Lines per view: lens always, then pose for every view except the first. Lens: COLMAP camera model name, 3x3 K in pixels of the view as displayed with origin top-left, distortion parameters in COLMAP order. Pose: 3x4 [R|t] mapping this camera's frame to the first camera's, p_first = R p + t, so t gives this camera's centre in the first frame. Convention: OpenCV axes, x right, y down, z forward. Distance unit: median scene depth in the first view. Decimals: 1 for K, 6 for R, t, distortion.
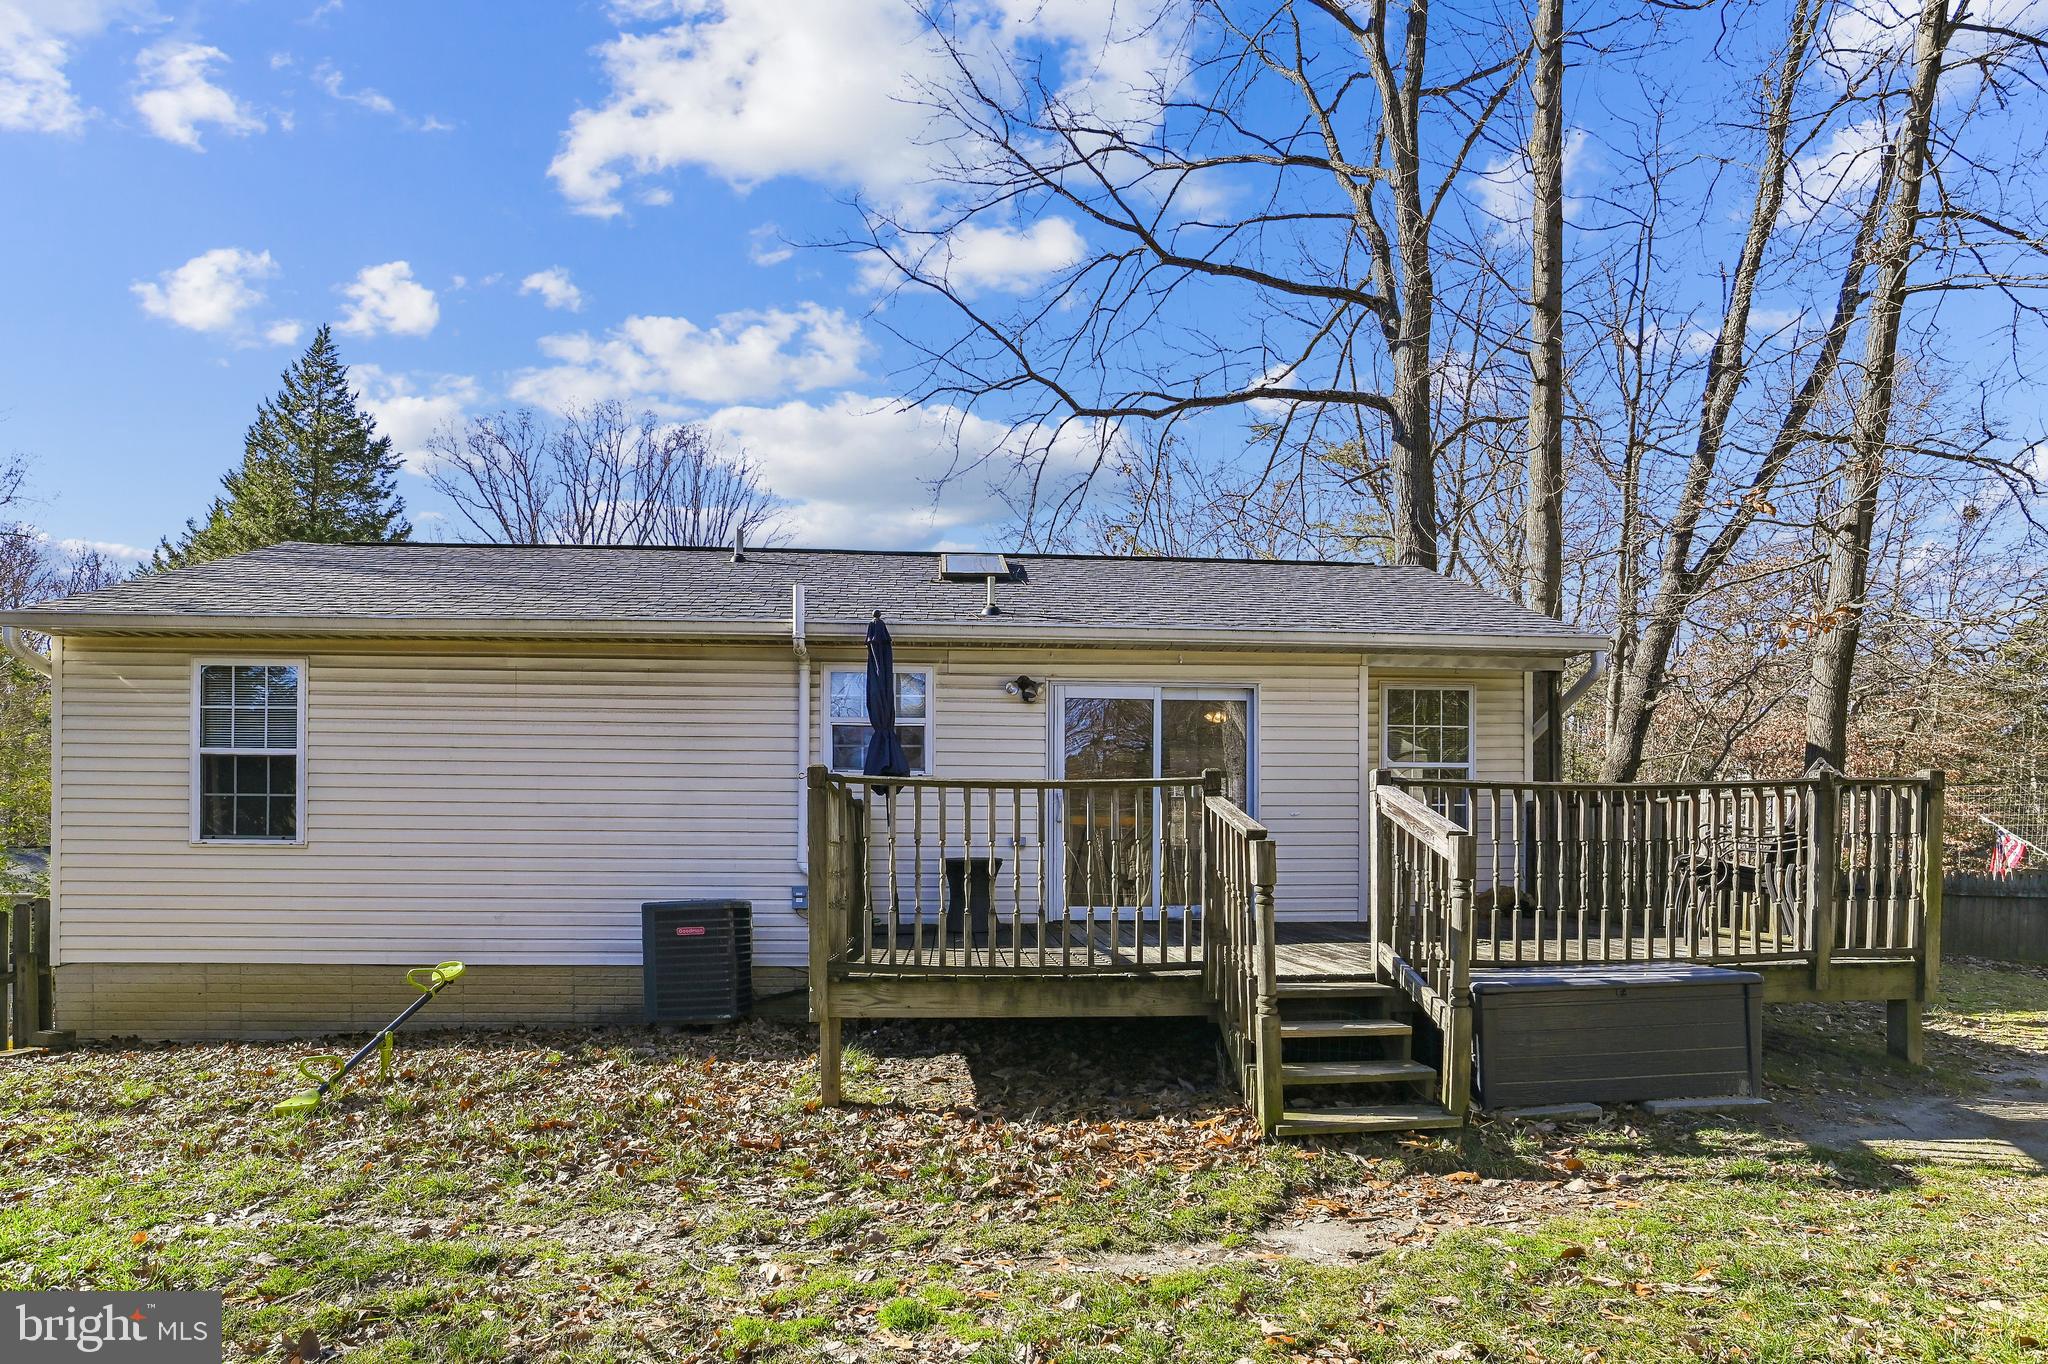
lens RADIAL K [[1095.1, 0, 1028.2], [0, 1095.1, 840.7], [0, 0, 1]] dist [-0.028333, -0.000959]
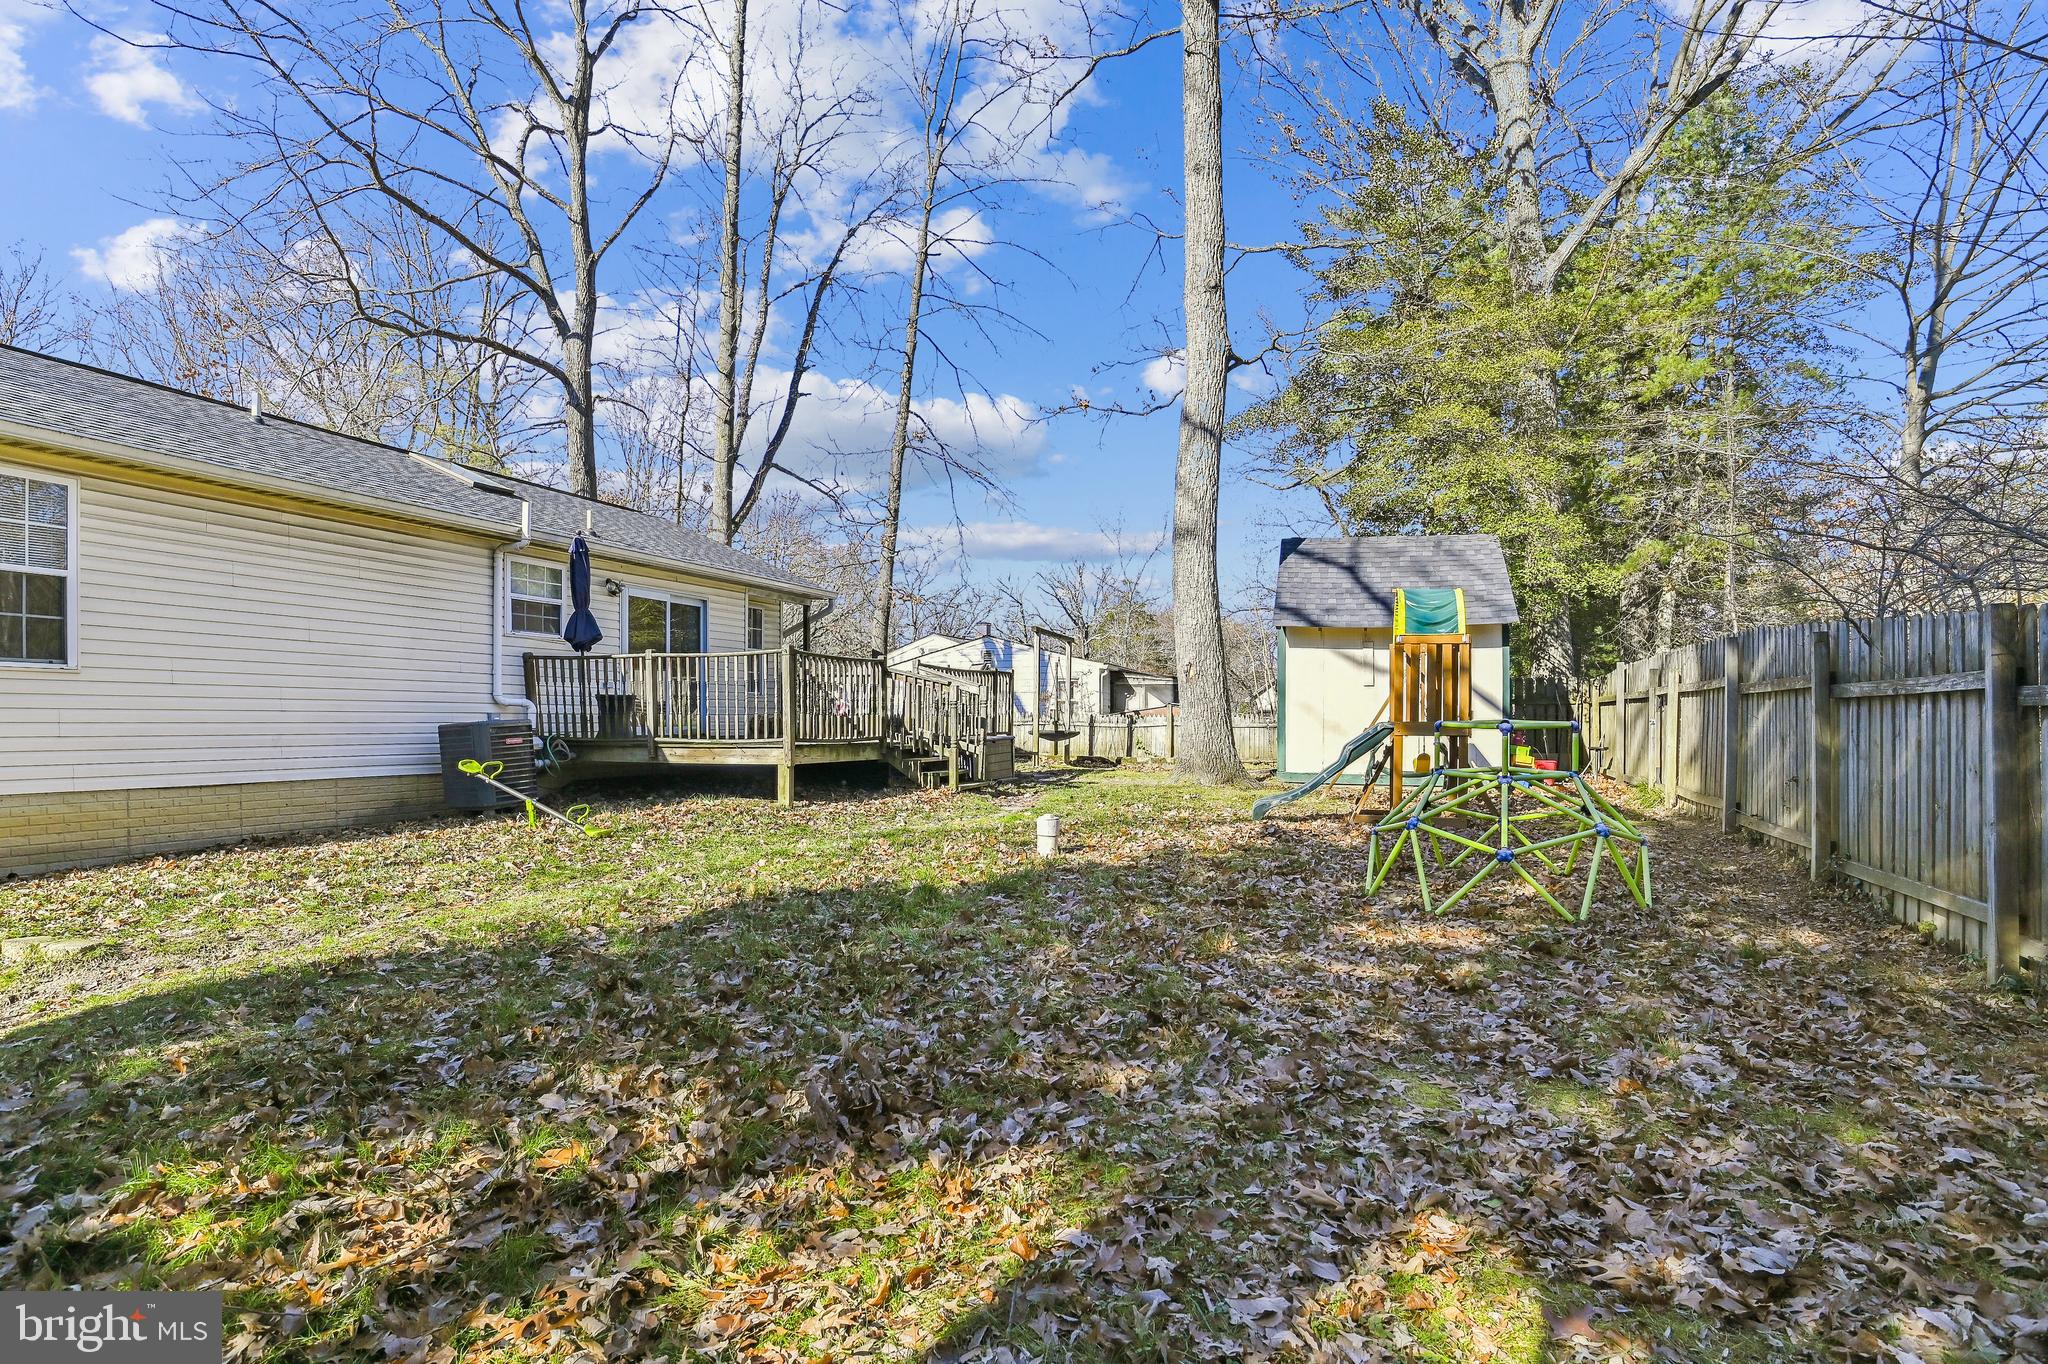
lens RADIAL K [[1082.3, 0, 1022.9], [0, 1082.3, 712.3], [0, 0, 1]] dist [-0.002963, -0.000624]
pose [[0.419199, 0.003168, 0.907889, -1.149079], [-0.006199, 0.999981, -0.000627, 0.036078], [-0.907873, -0.005365, 0.419210, -0.178287]]
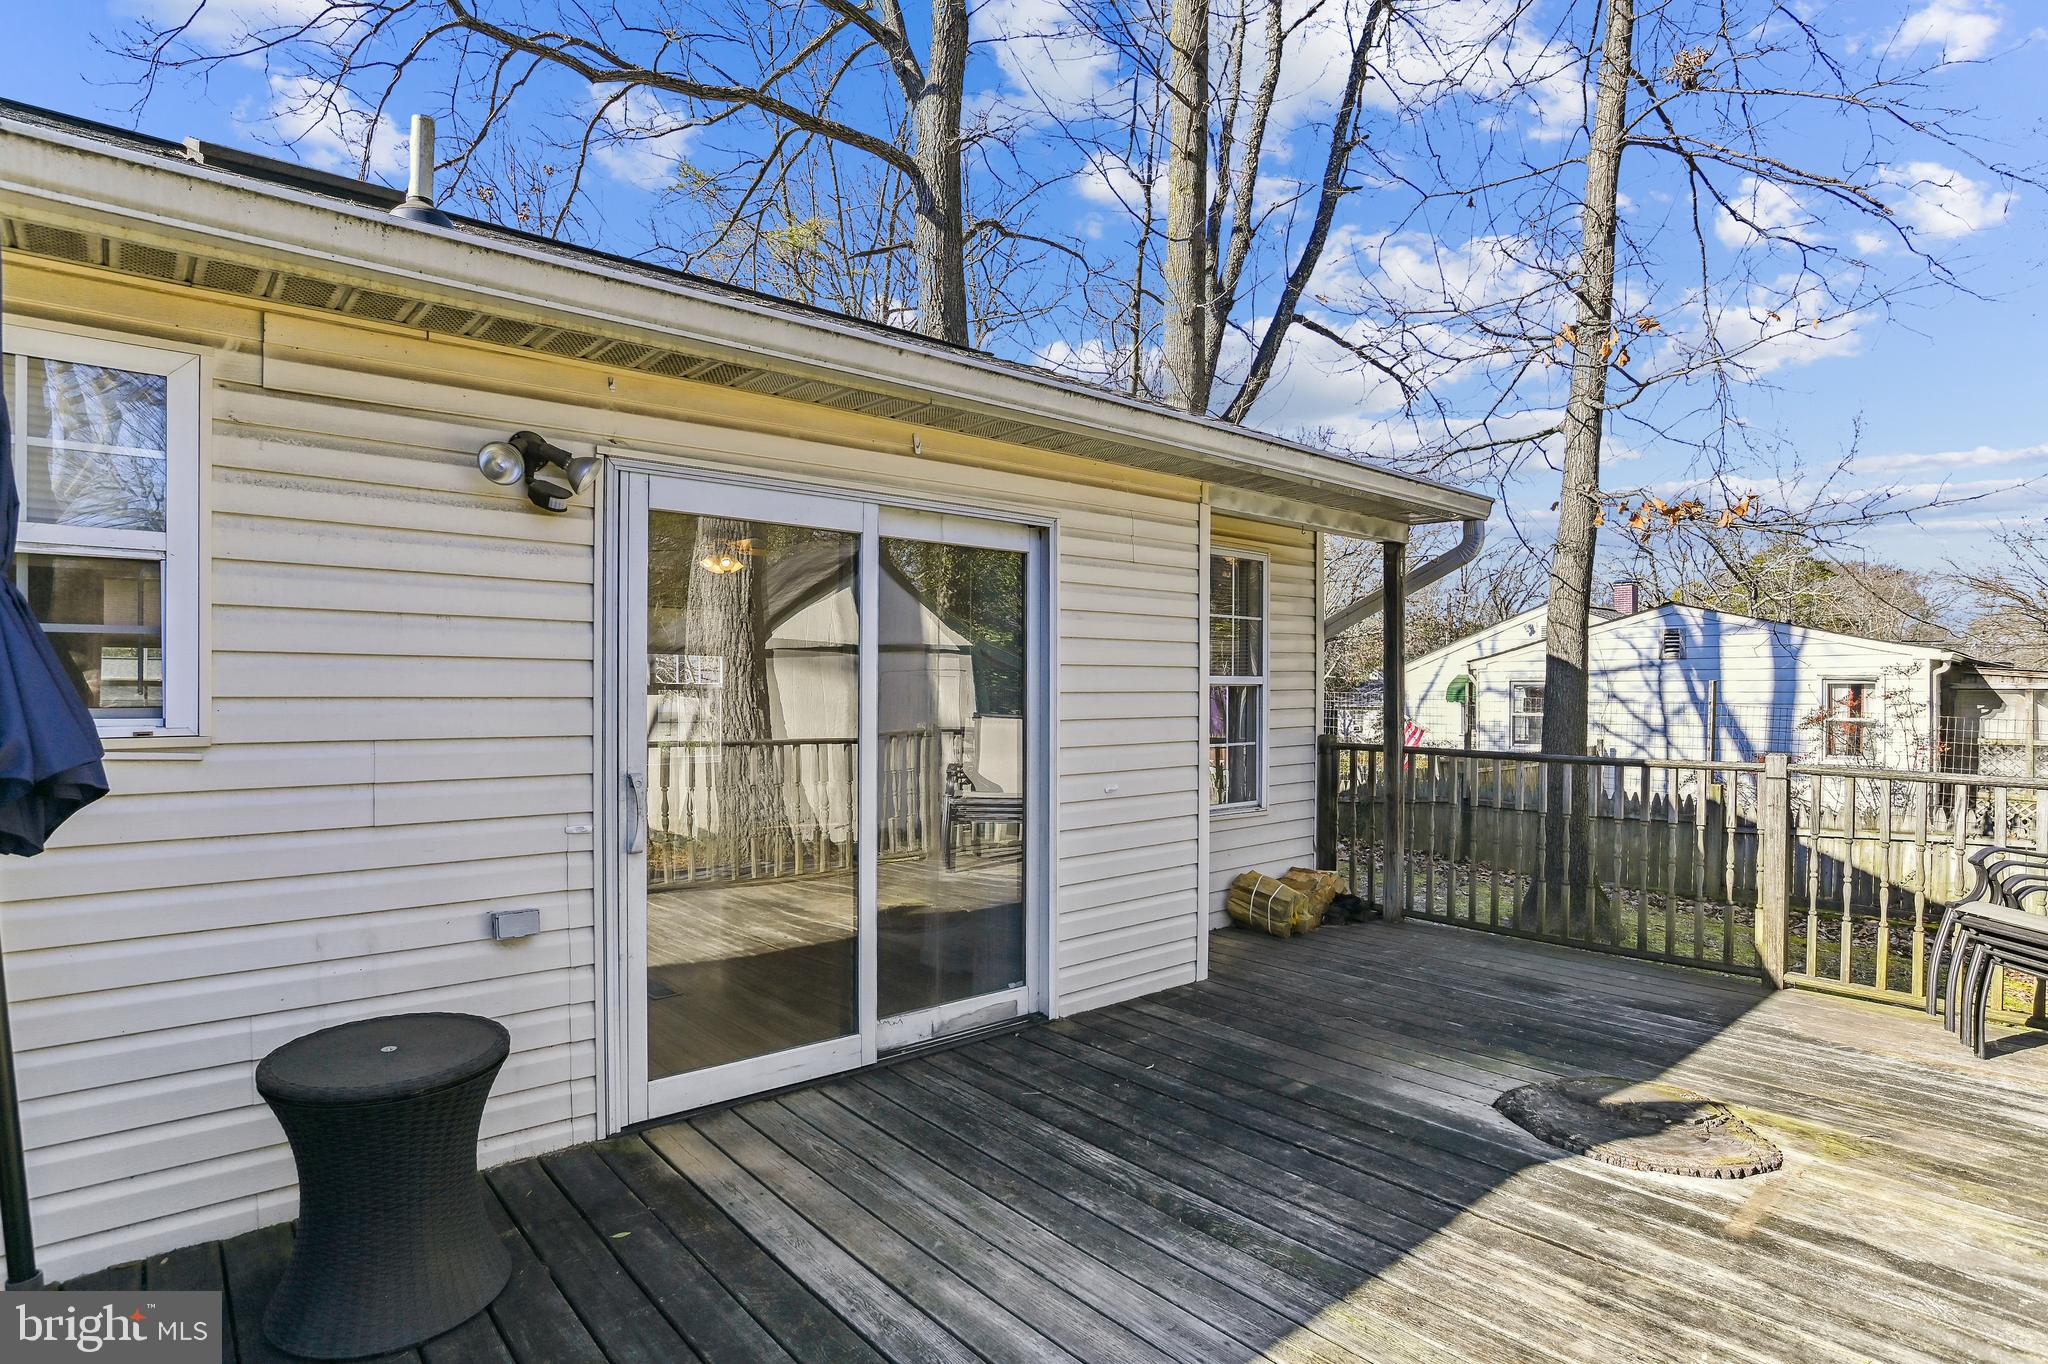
lens RADIAL K [[1043.1, 0, 1024.0], [0, 1043.1, 682.0], [0, 0, 1]] dist [-0.034192, -0.000143]
pose [[0.794704, 0.000975, 0.606996, -0.076092], [-0.003765, 0.999987, 0.003323, -0.074361], [-0.606985, -0.004927, 0.794698, 0.649656]]
